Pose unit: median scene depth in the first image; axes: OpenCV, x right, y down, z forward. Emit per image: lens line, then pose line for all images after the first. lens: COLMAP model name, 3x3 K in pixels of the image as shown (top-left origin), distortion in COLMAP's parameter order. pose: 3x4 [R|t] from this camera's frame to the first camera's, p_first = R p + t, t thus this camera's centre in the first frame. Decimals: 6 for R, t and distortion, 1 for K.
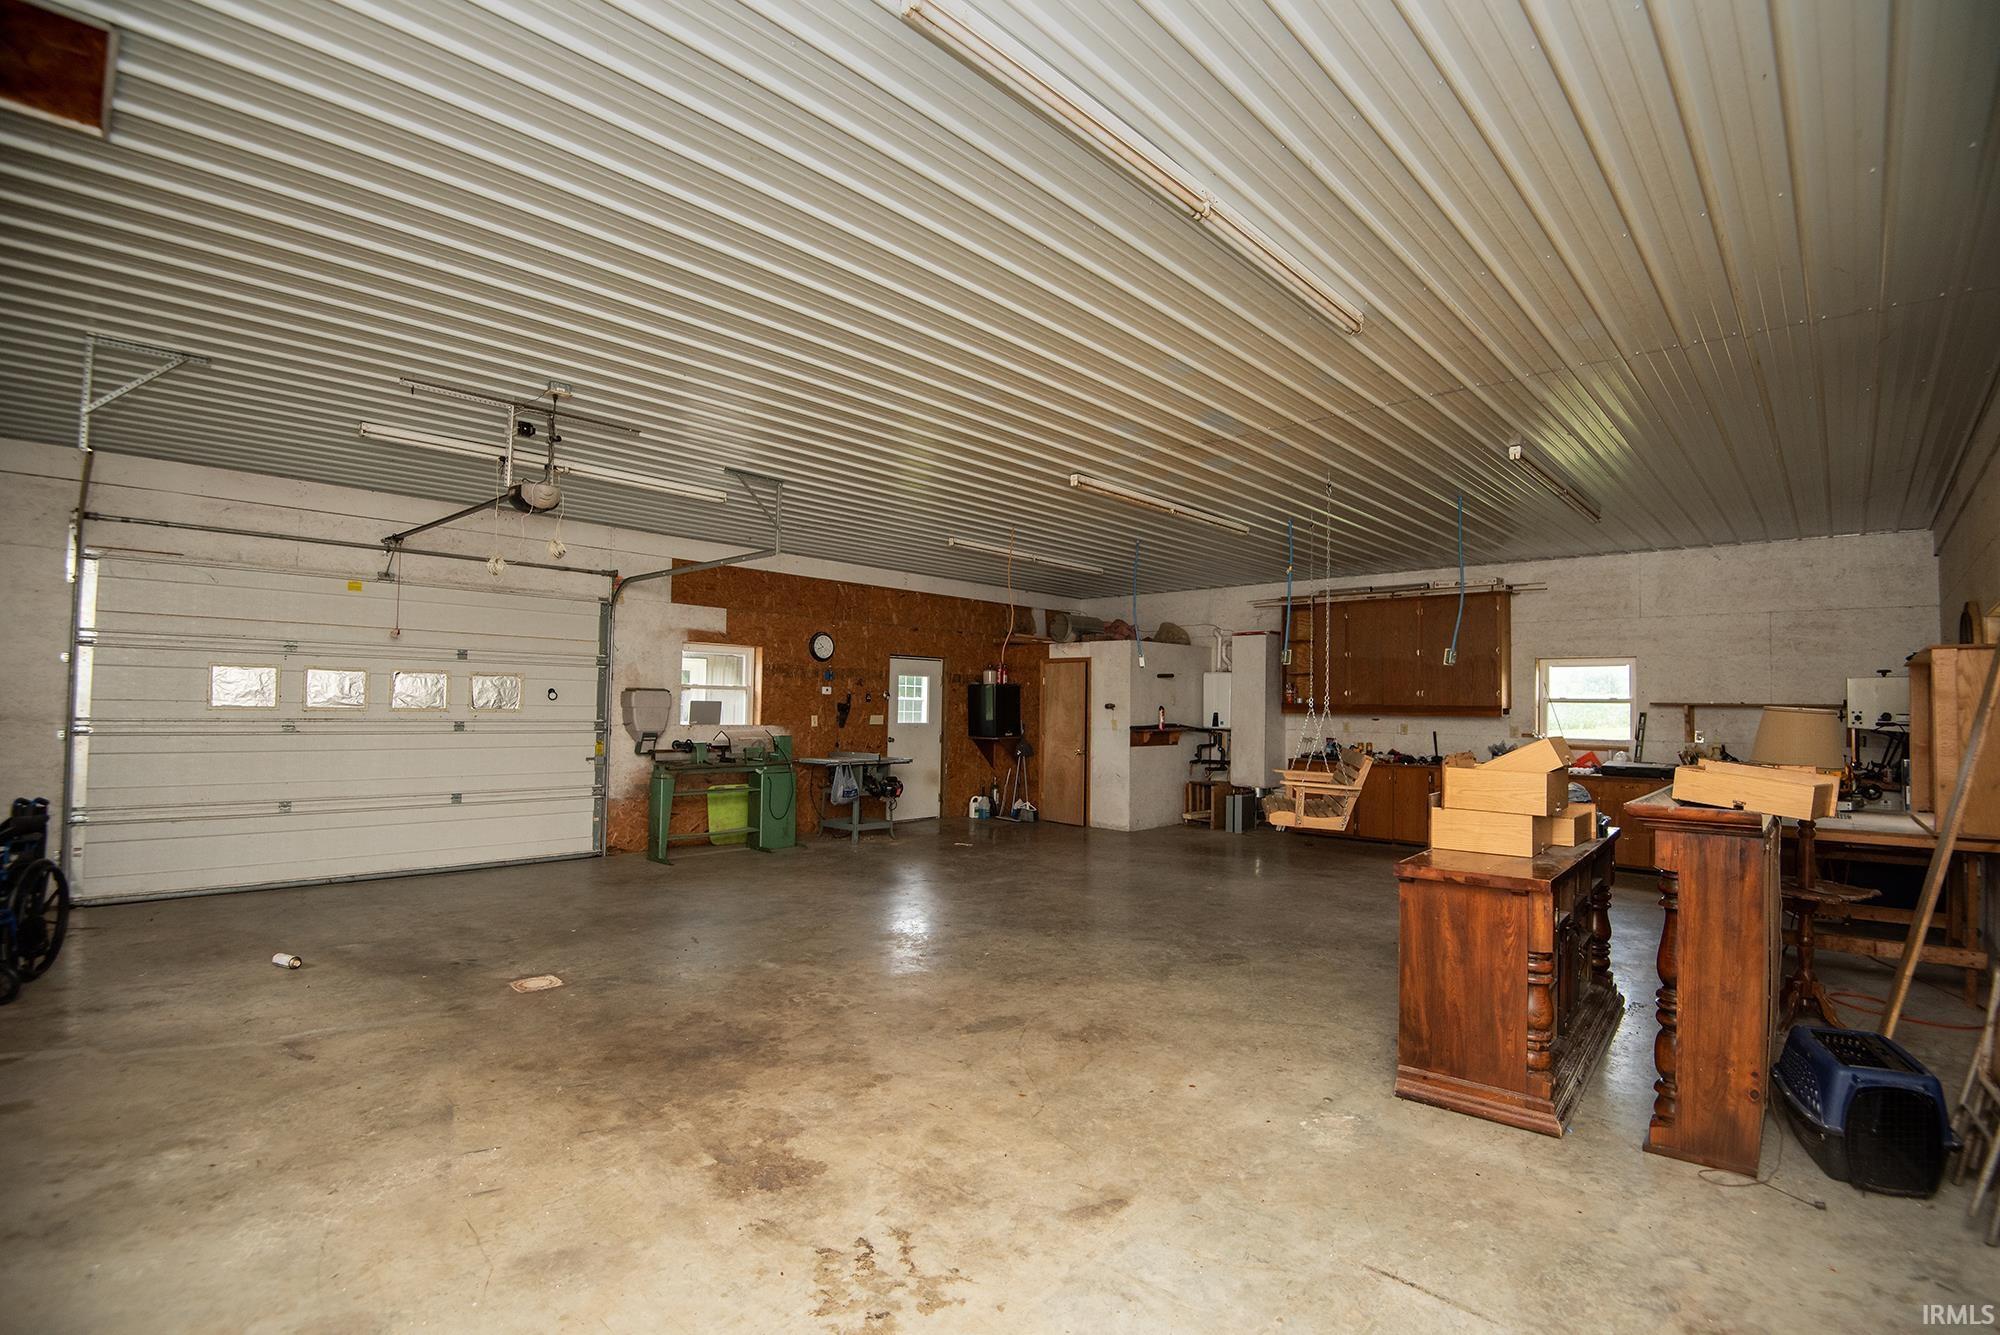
lens RADIAL K [[925.7, 0, 1004.2], [0, 925.7, 676.8], [0, 0, 1]] dist [-0.000731, -0.032773]
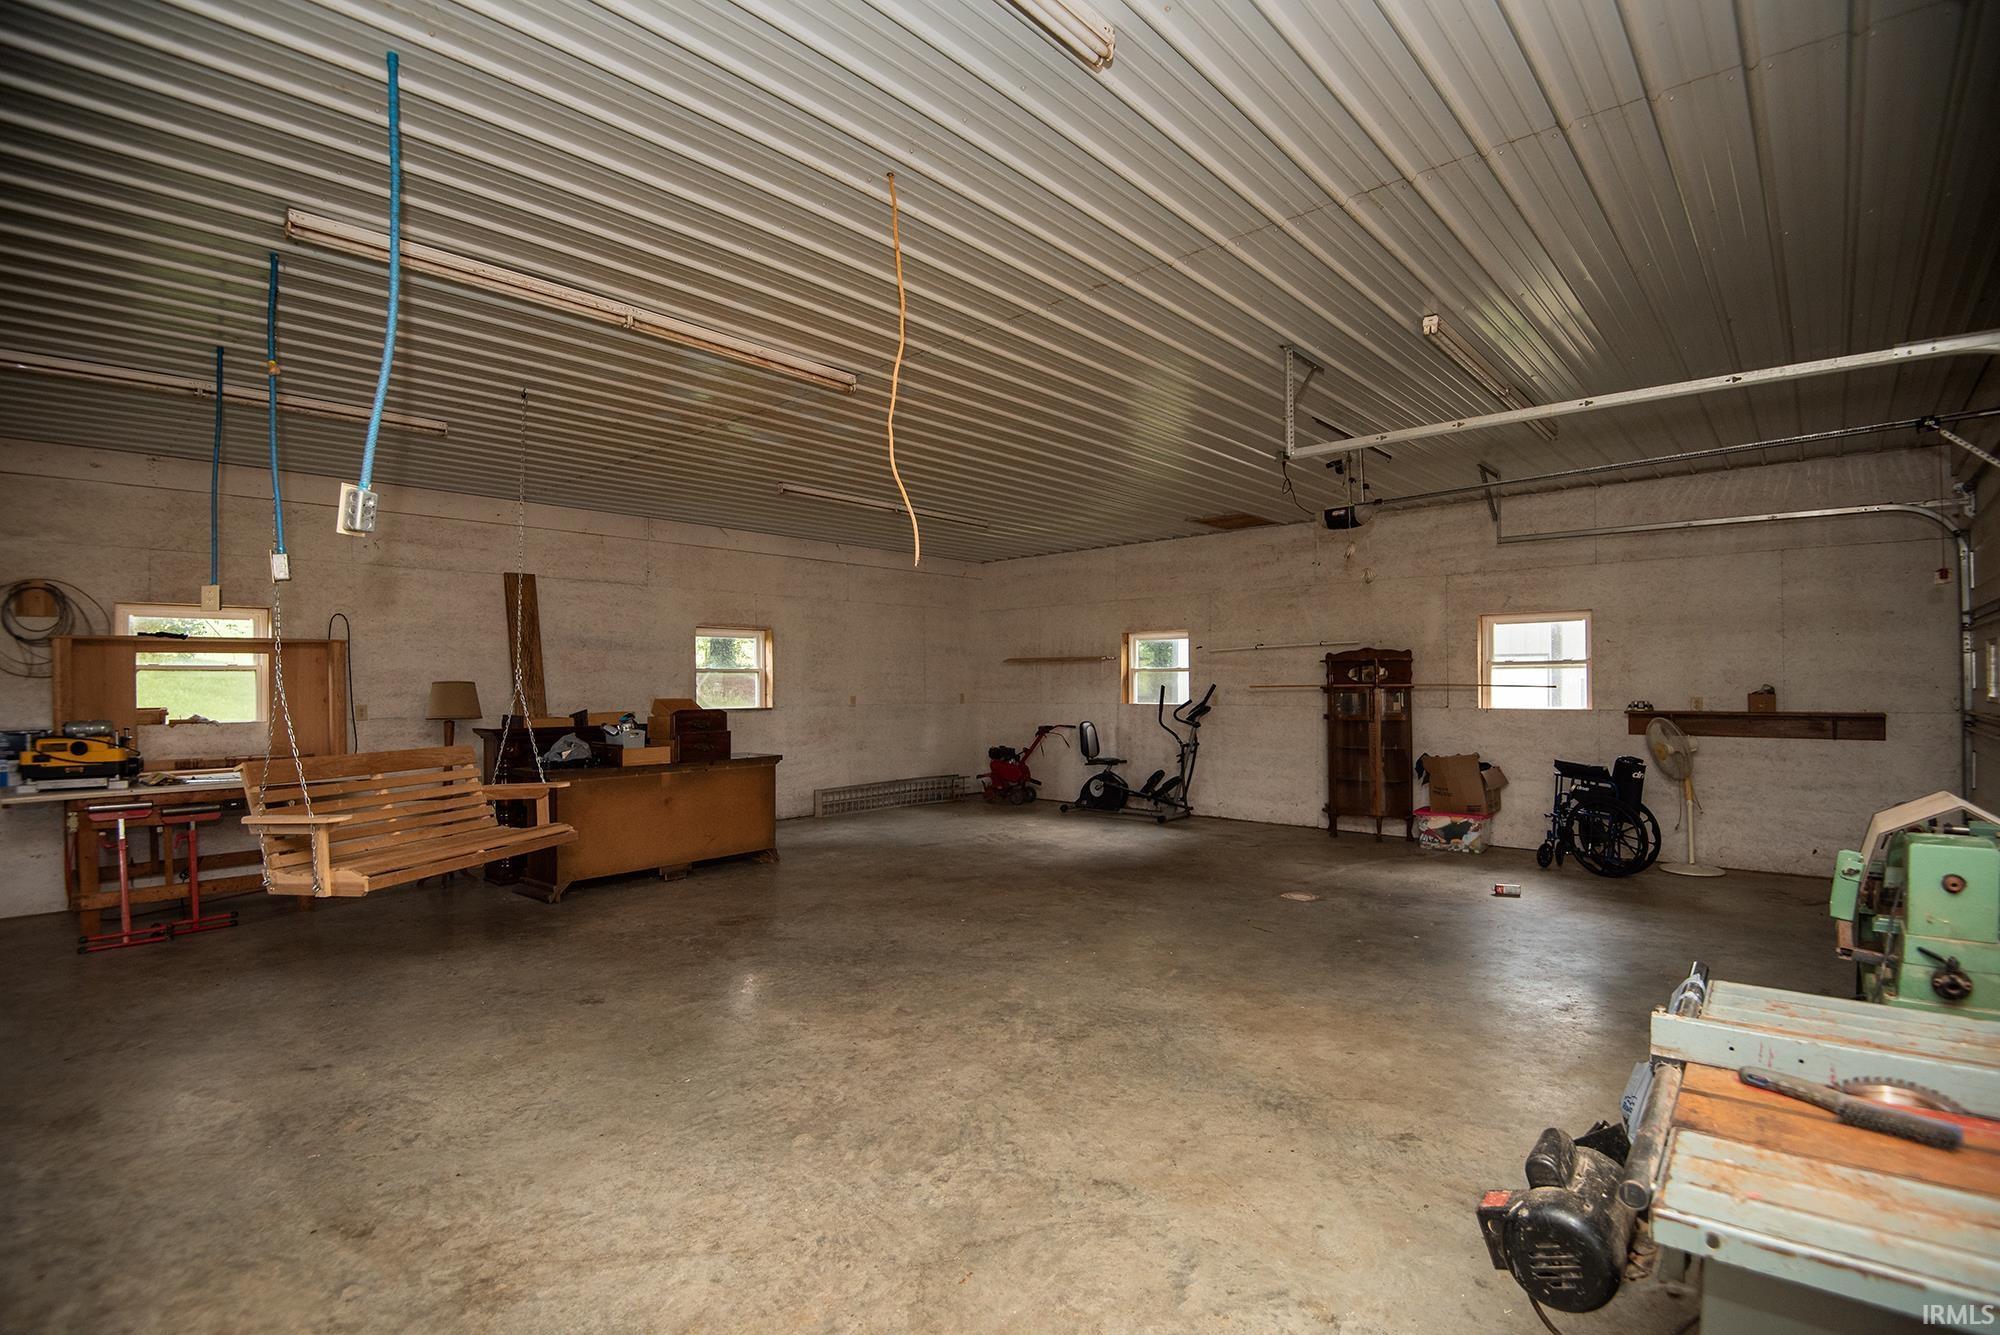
lens RADIAL K [[925.7, 0, 1004.2], [0, 925.7, 676.8], [0, 0, 1]] dist [-0.000731, -0.032773]
pose [[-0.999773, -0.011408, -0.017999, -0.047431], [-0.010726, 0.999238, -0.037535, 0.066841], [0.018414, -0.037334, -0.999133, 2.297181]]
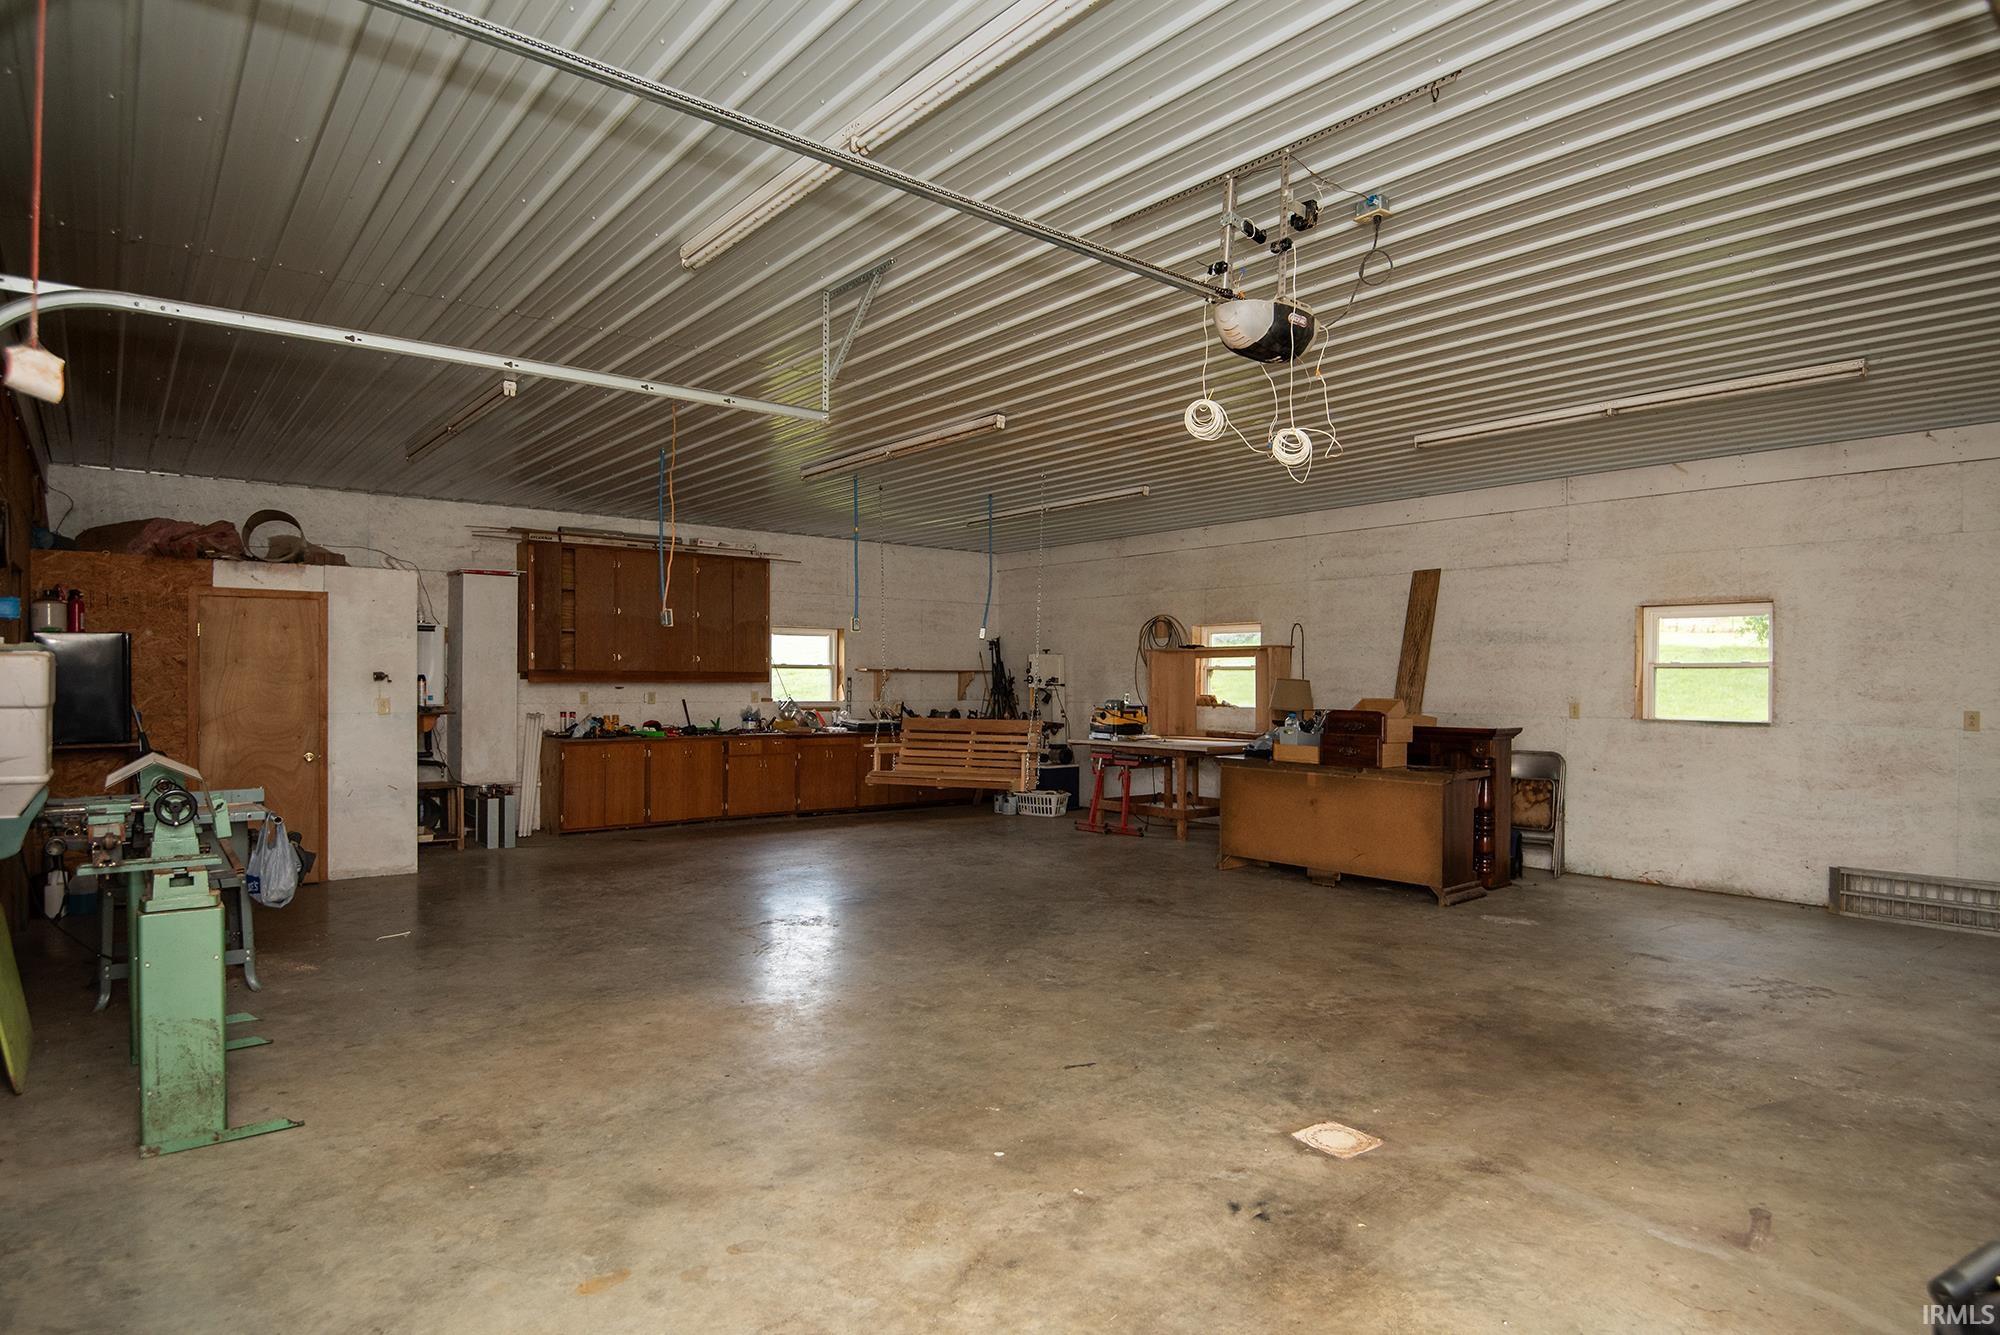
lens RADIAL K [[1119.2, 0, 994.9], [0, 1119.2, 674.4], [0, 0, 1]] dist [-0.000542, -0.027207]
pose [[0.144396, -0.012005, 0.989447, -1.270809], [-0.035419, 0.999223, 0.017292, 0.007639], [-0.988886, -0.037542, 0.143859, 1.109057]]
